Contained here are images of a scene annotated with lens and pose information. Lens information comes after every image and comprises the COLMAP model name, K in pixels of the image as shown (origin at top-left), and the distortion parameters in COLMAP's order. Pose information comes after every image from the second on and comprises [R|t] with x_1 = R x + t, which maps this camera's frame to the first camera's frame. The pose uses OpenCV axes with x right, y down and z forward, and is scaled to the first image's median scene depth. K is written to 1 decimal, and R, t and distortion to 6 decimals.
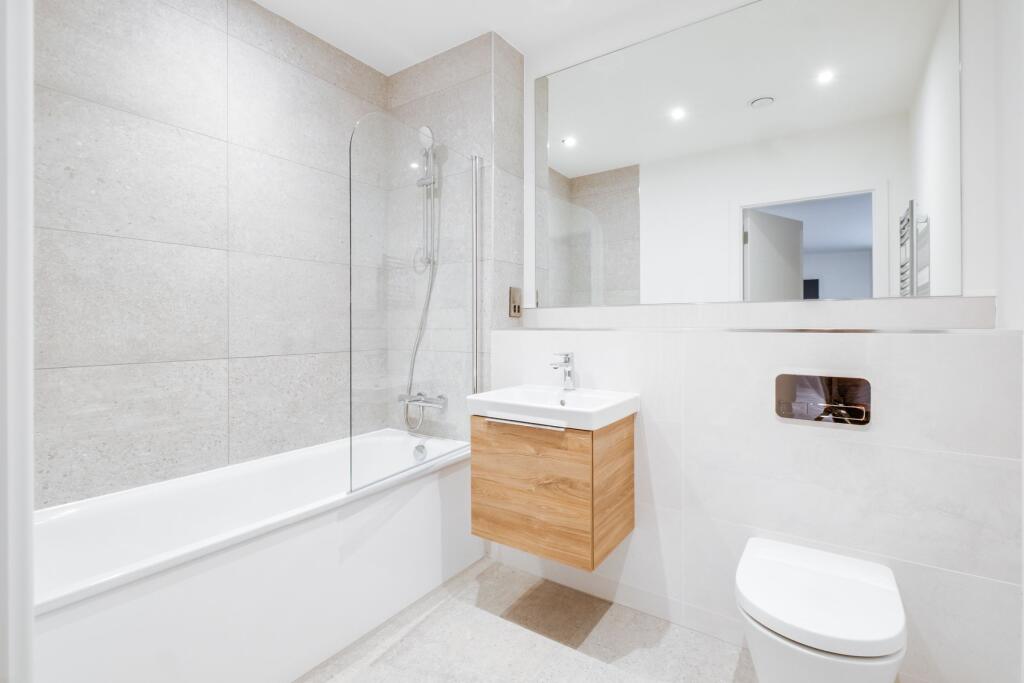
lens RADIAL K [[451.5, 0, 500.2], [0, 451.5, 319.4], [0, 0, 1]] dist [0.003889, -0.003119]
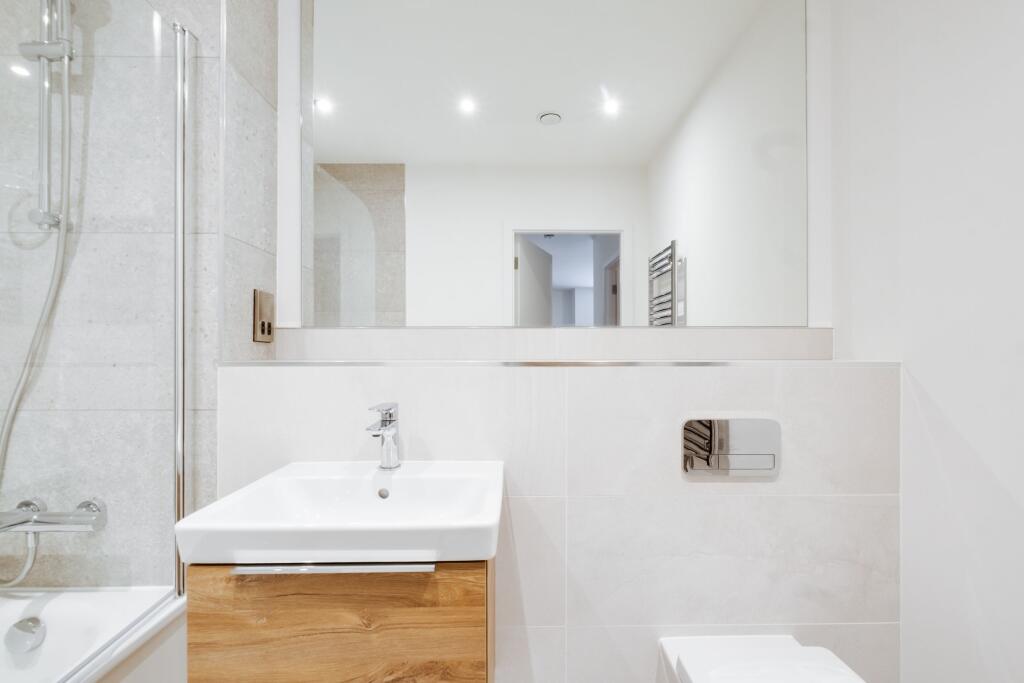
lens RADIAL K [[451.5, 0, 511.2], [0, 451.5, 349.6], [0, 0, 1]] dist [0.003889, -0.003119]
pose [[0.805654, 0.004259, 0.592371, -0.056623], [-0.007740, 0.999964, 0.003338, 0.000172], [-0.592336, -0.007275, 0.805658, 0.363458]]
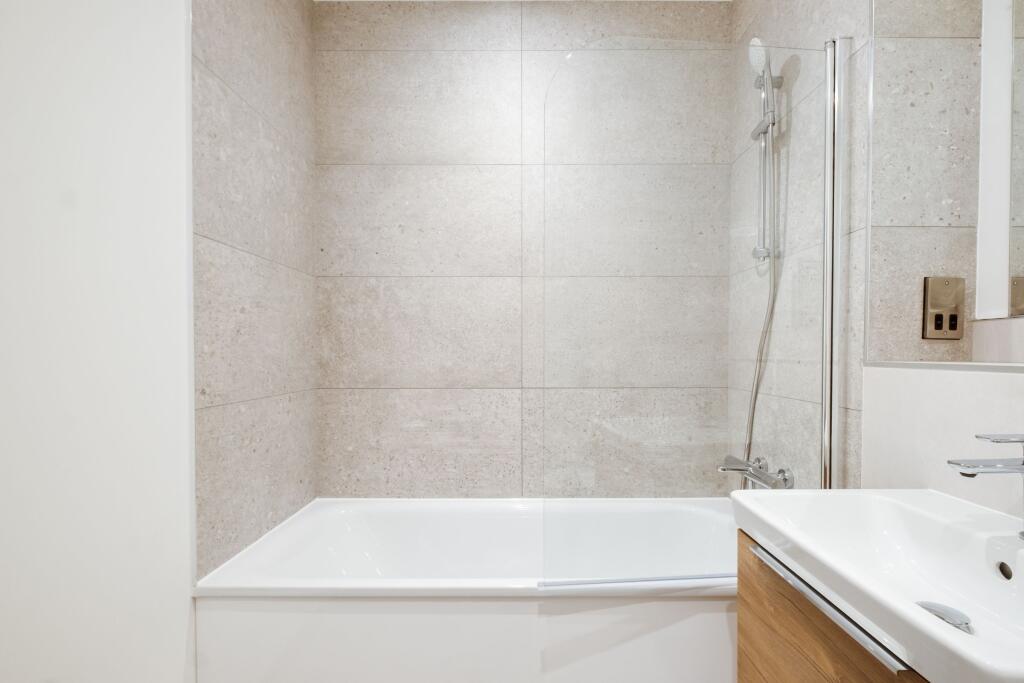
lens RADIAL K [[451.5, 0, 525.0], [0, 451.5, 357.1], [0, 0, 1]] dist [0.003889, -0.003119]
pose [[0.592198, 0.010392, -0.805726, 0.164147], [0.009911, 0.999747, 0.020178, -0.000210], [0.805732, -0.019935, 0.591945, 0.383425]]
